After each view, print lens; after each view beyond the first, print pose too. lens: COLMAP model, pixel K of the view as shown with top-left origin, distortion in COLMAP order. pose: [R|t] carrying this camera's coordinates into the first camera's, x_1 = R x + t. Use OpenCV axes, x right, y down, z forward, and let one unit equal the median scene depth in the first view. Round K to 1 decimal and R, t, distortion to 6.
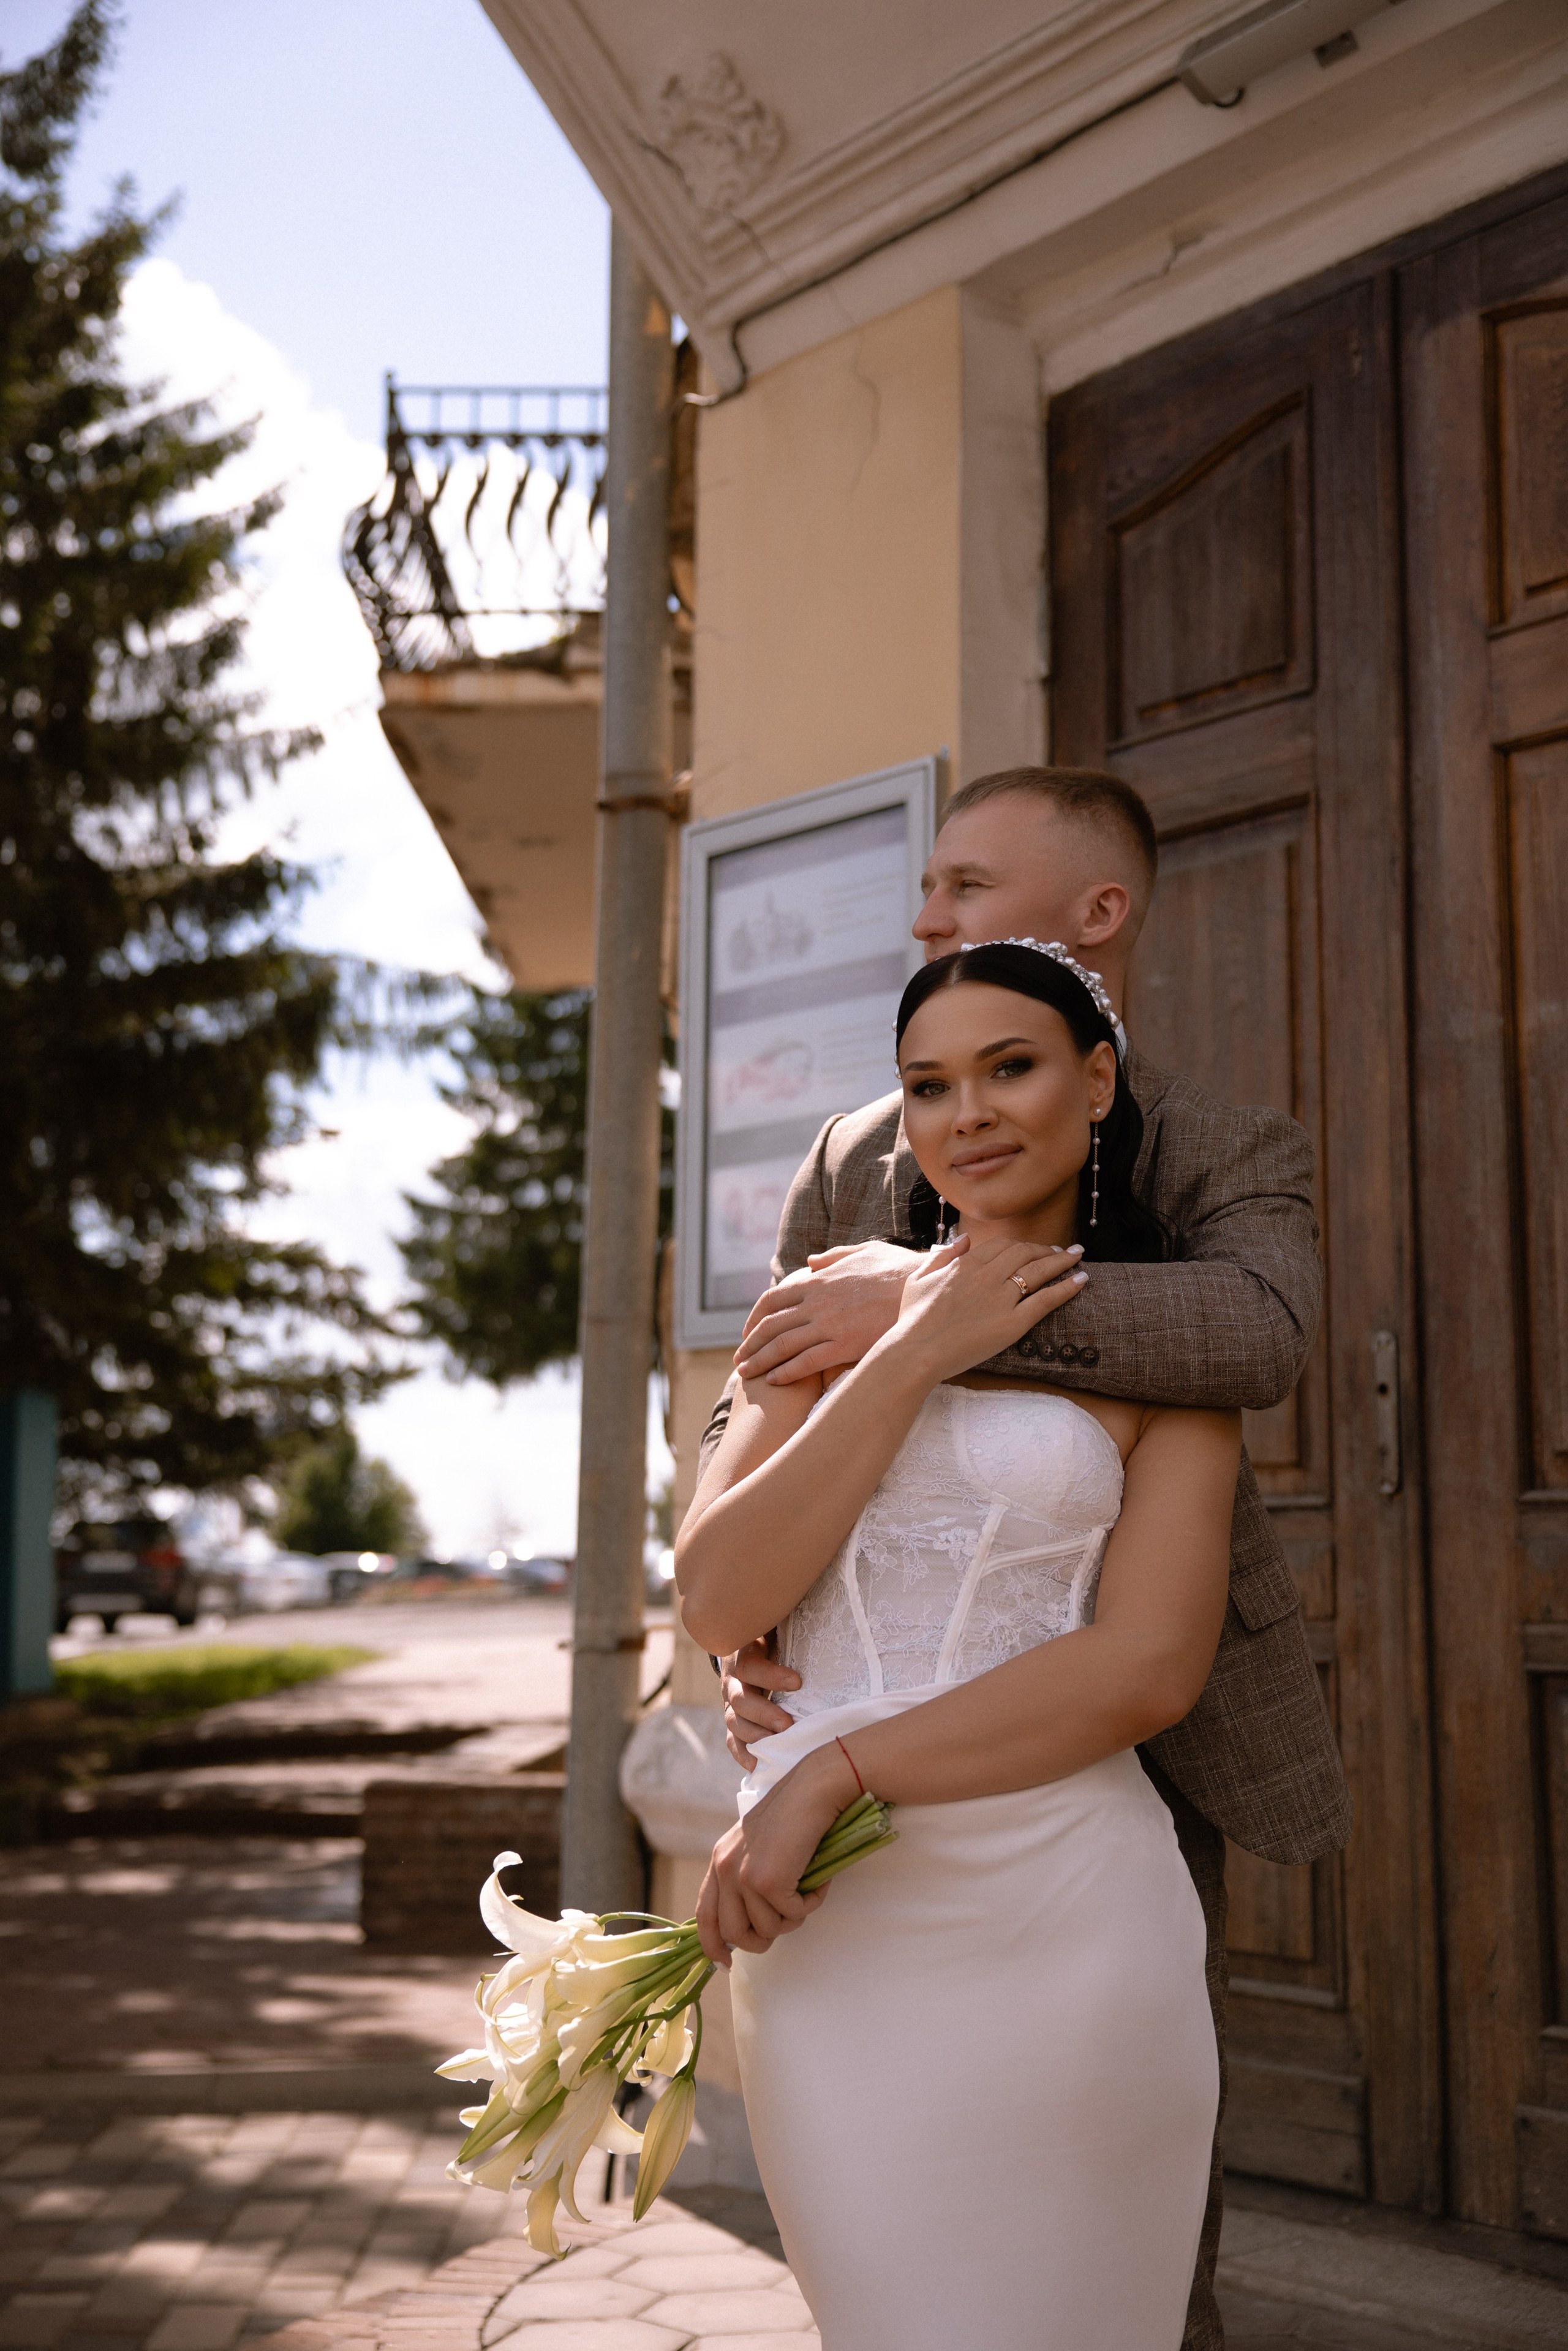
lens RADIAL K [[2860.9, 0, 791.0], [0, 2860.9, 1169.1], [0, 0, 1]] dist [0.098155, 0.000000]
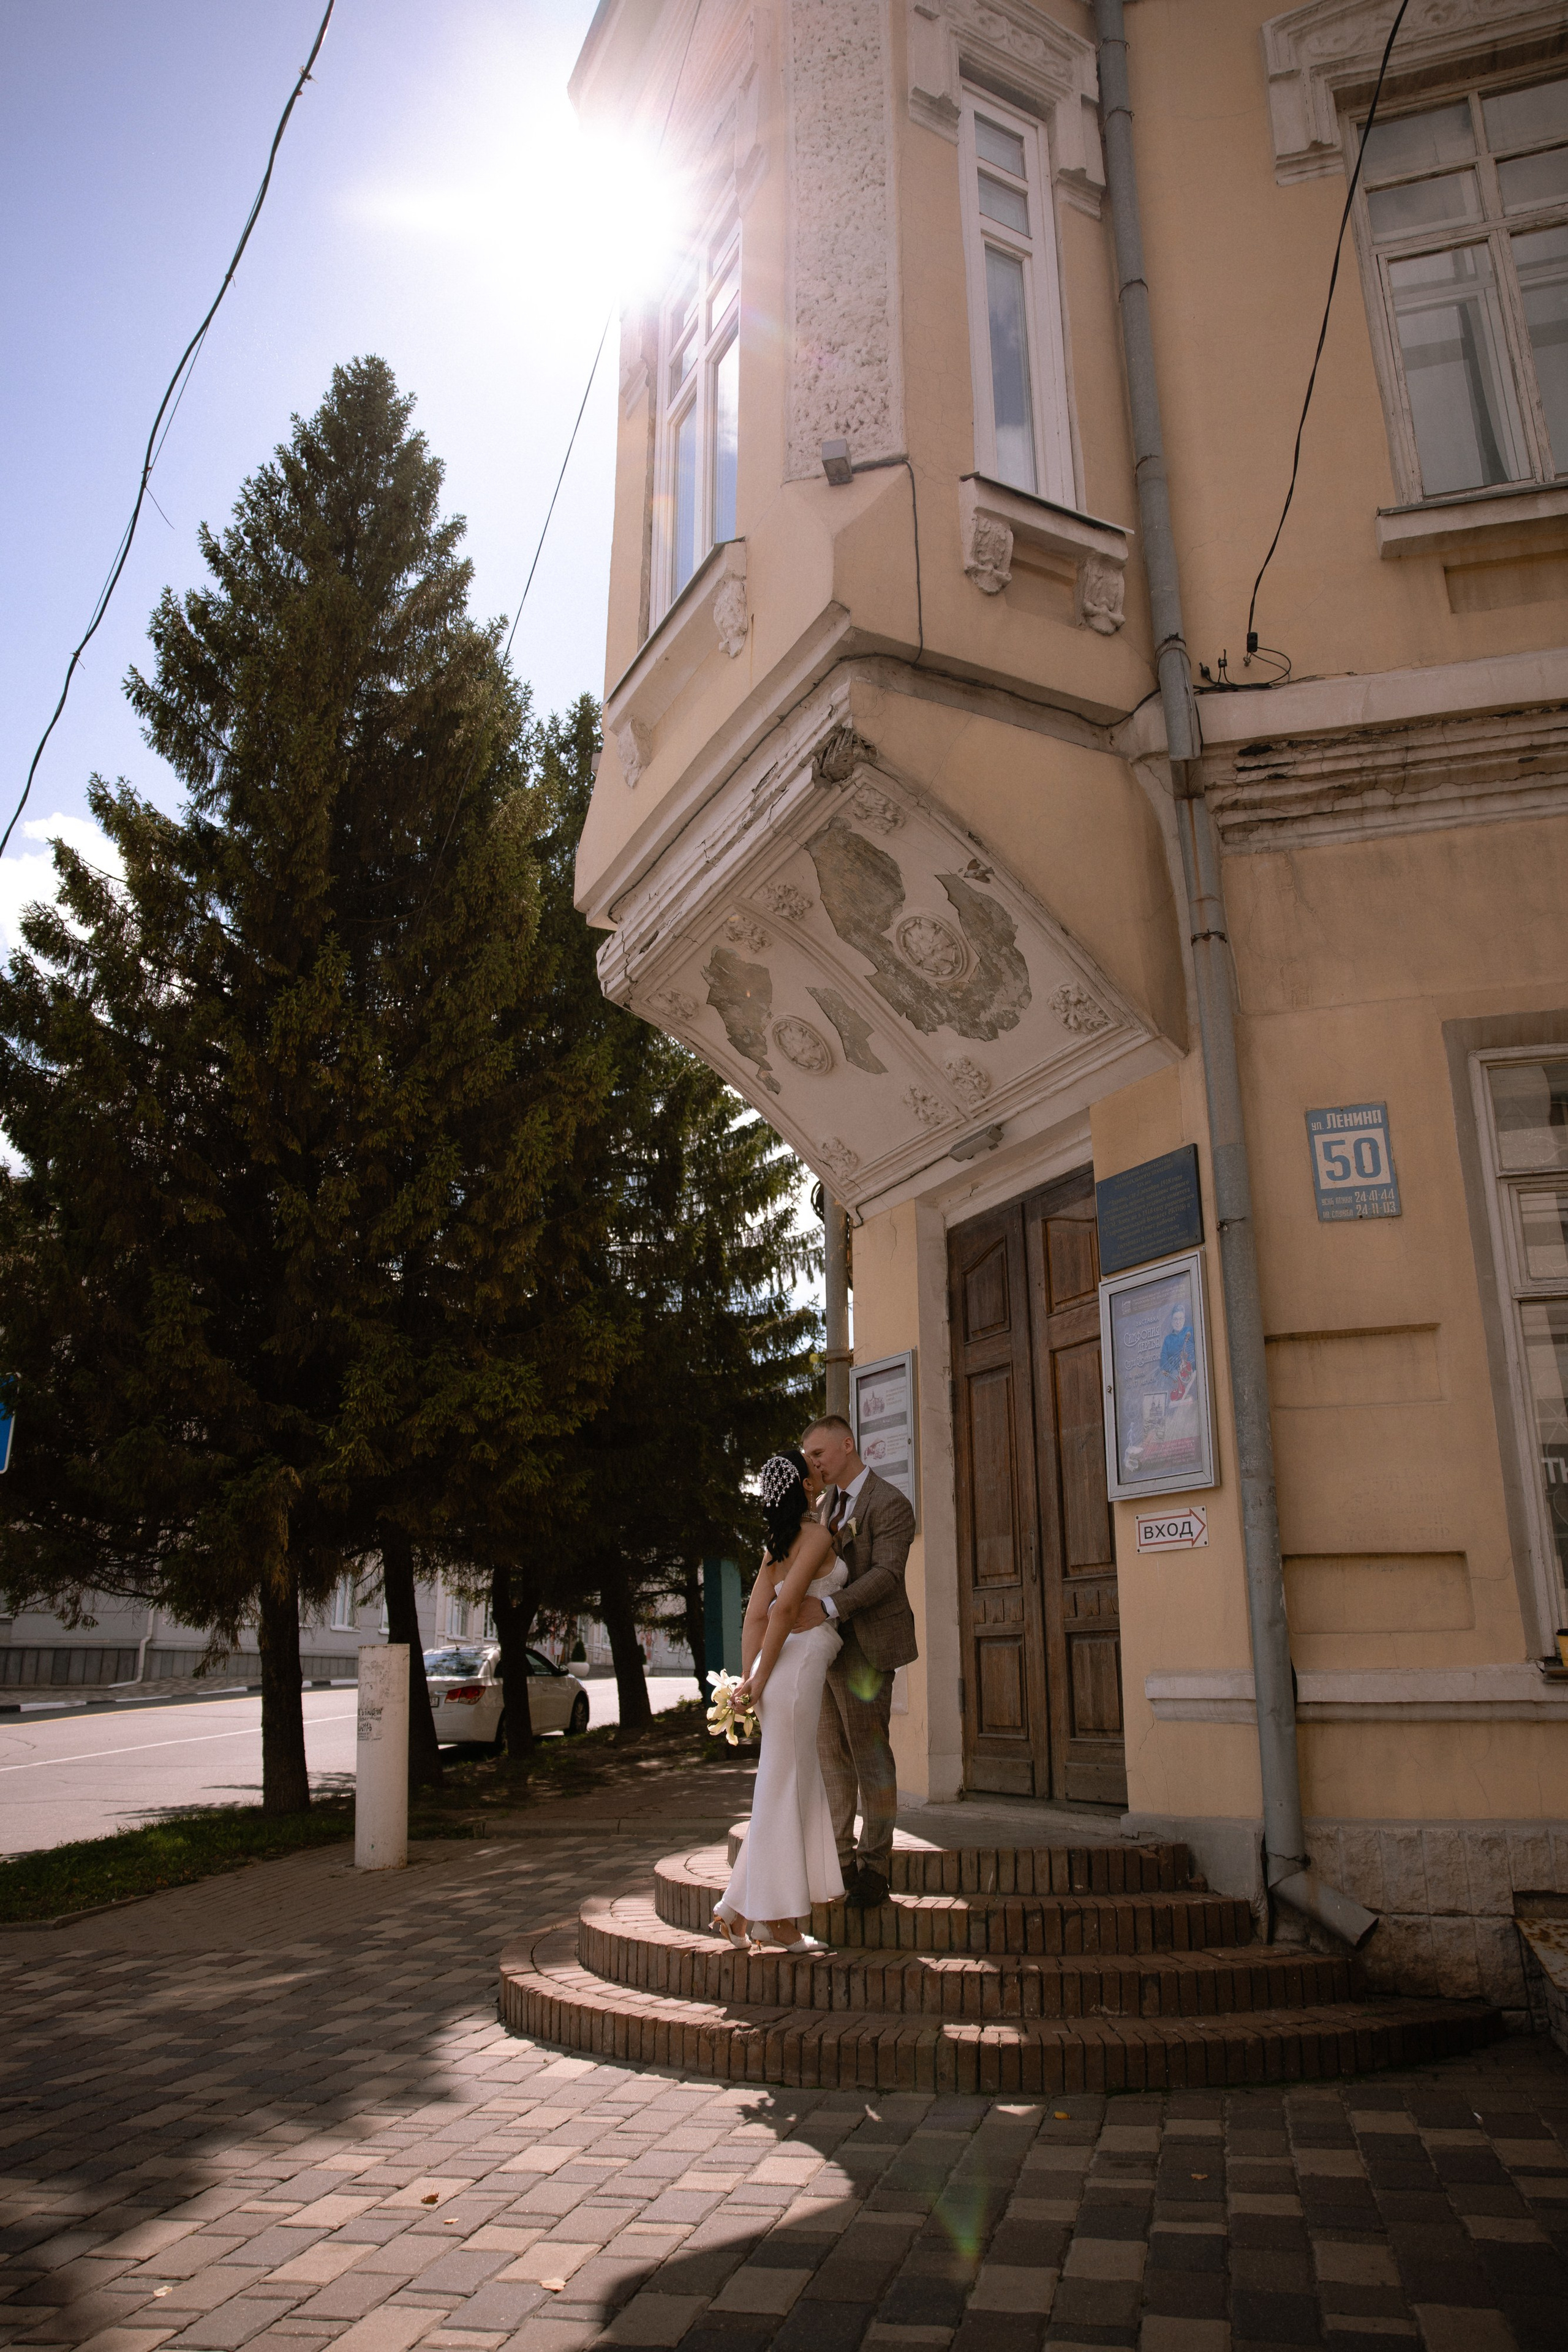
lens RADIAL K [[1624.3, 0, 779.9], [0, 1624.3, 1176.9], [0, 0, 1]] dist [-0.097310, 0.073885]
pose [[0.967923, -0.086455, -0.235905, 0.343706], [0.049993, 0.986430, -0.156384, -0.058321], [0.246224, 0.139574, 0.959110, -0.766000]]
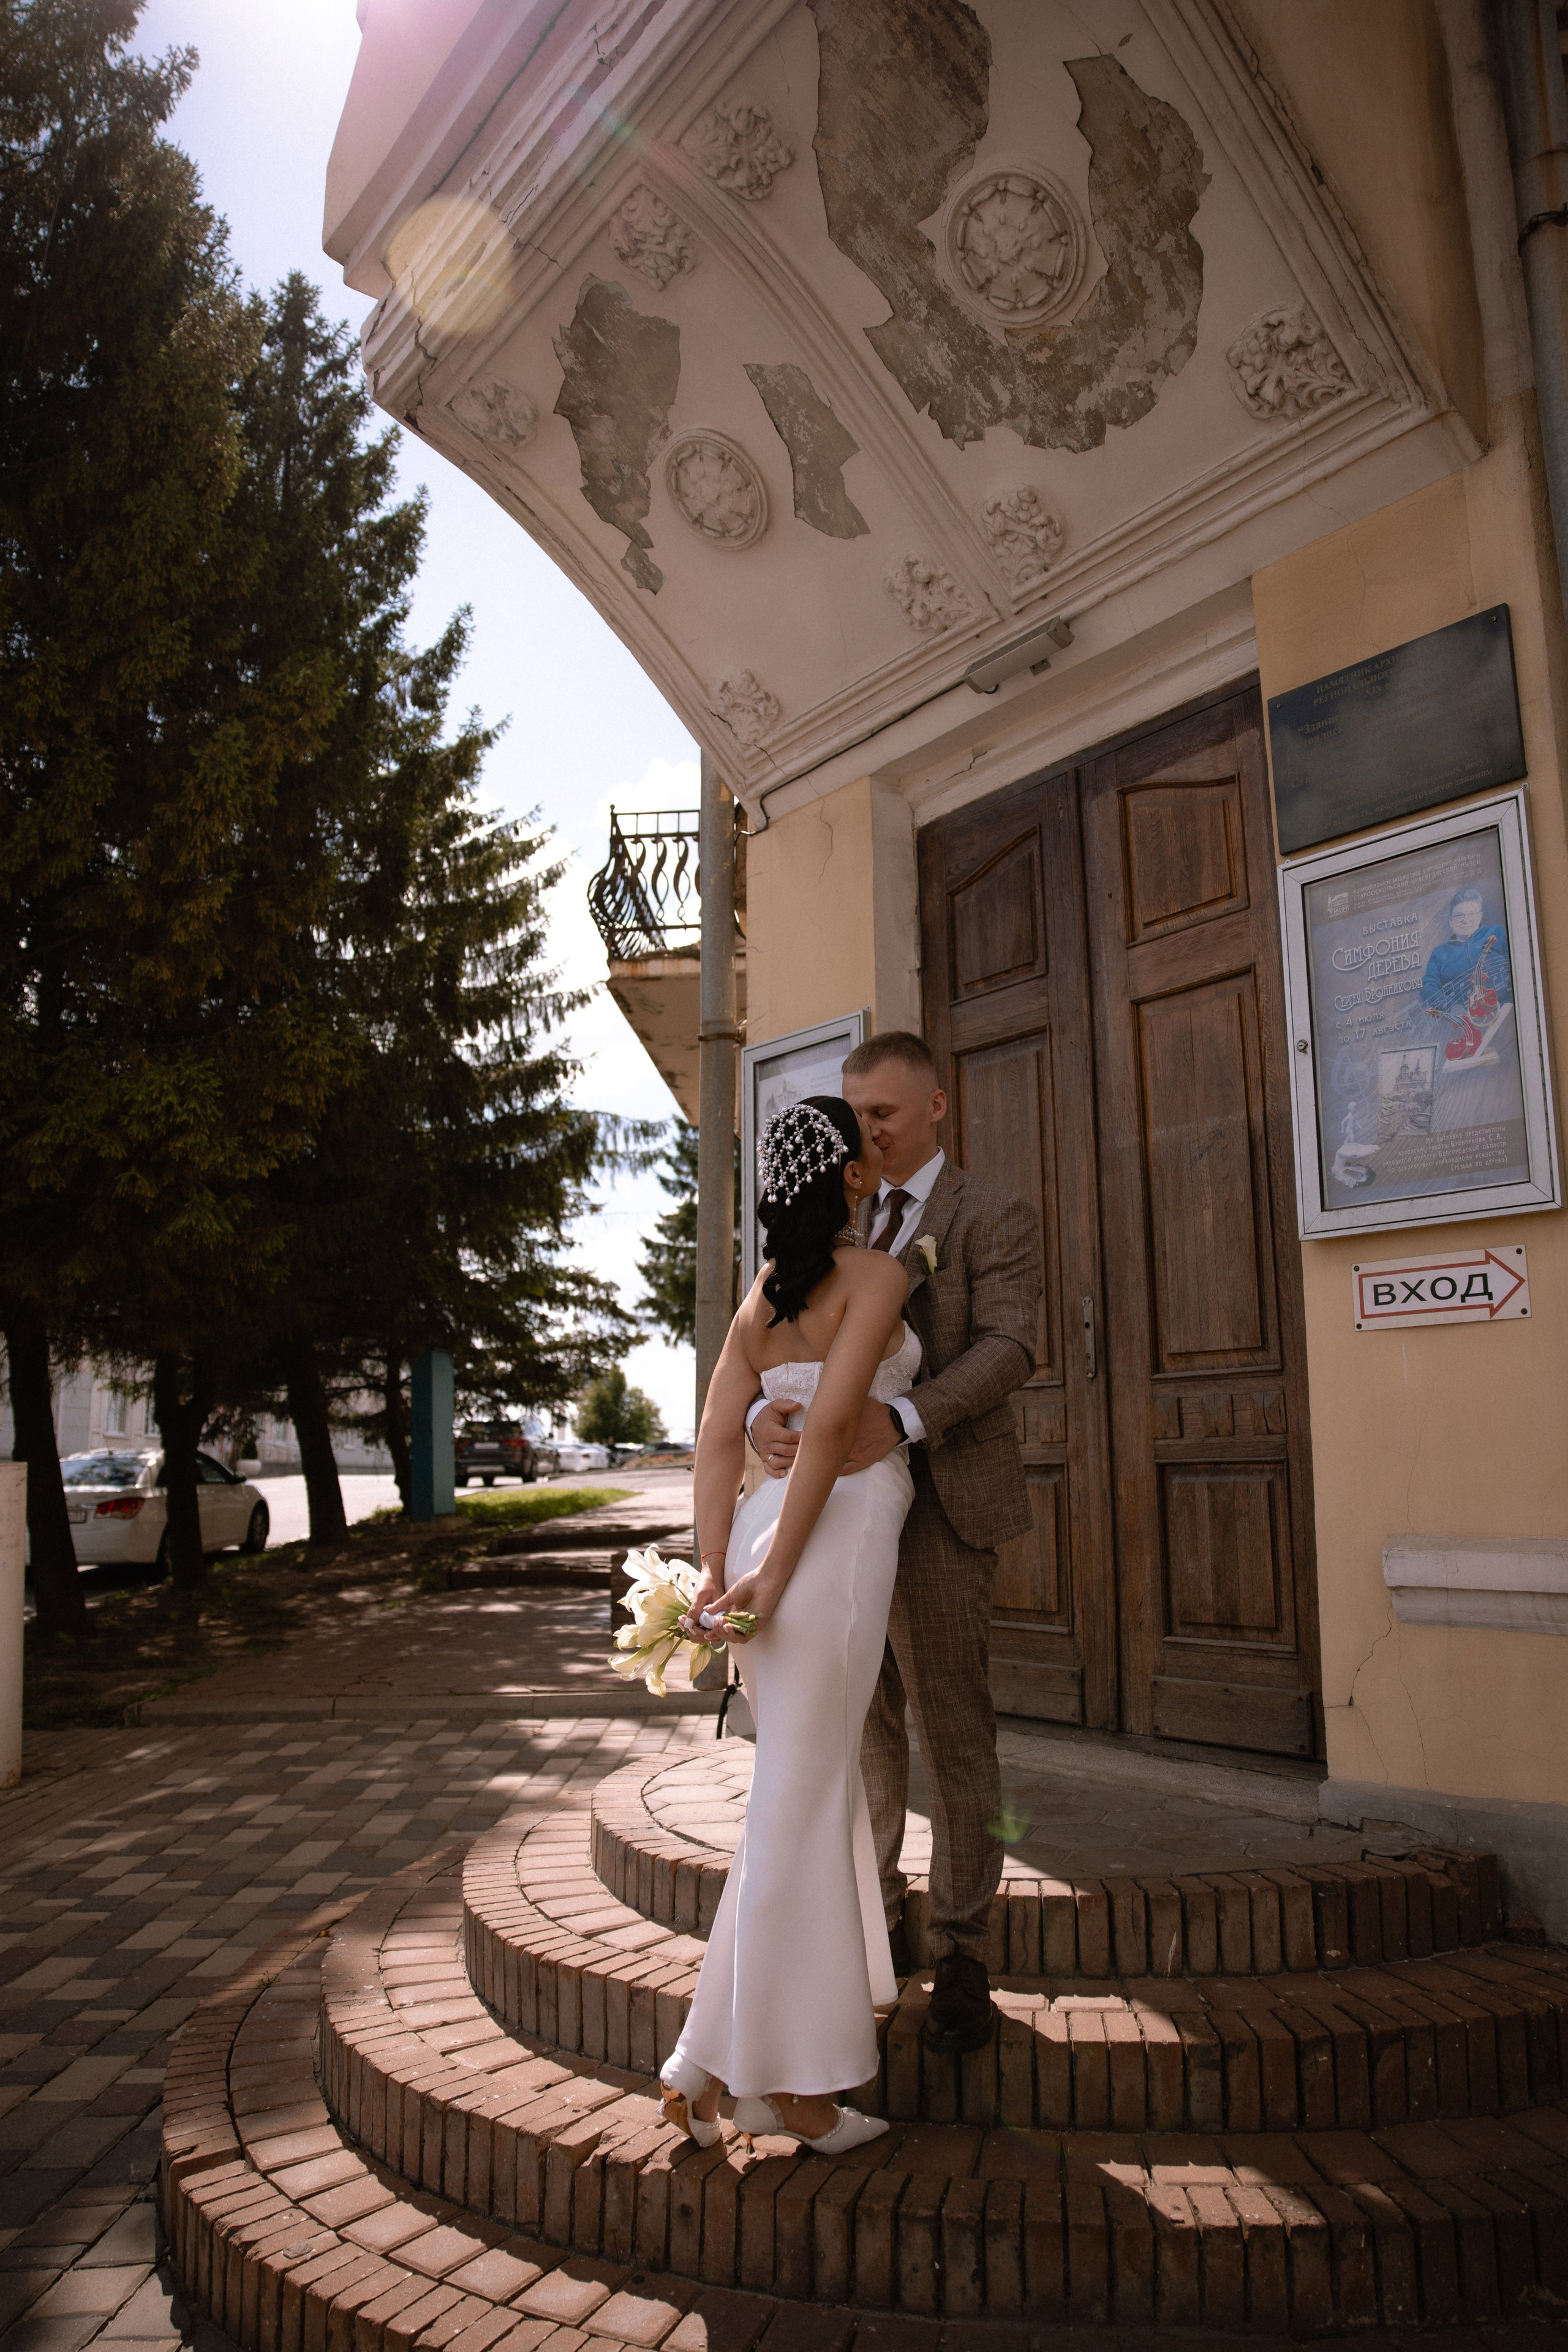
lens RADIAL K [[1624.3, 0, 787.8], [0, 1624.3, 1173.9], [0, 0, 1]] dist [-0.097310, 0.073885]
pose [[0.998533, -0.027136, -0.046853, 0.047229], [0.025758, 0.999225, -0.029766, 0.000045], [0.047625, 0.028516, 0.998458, -0.109710]]
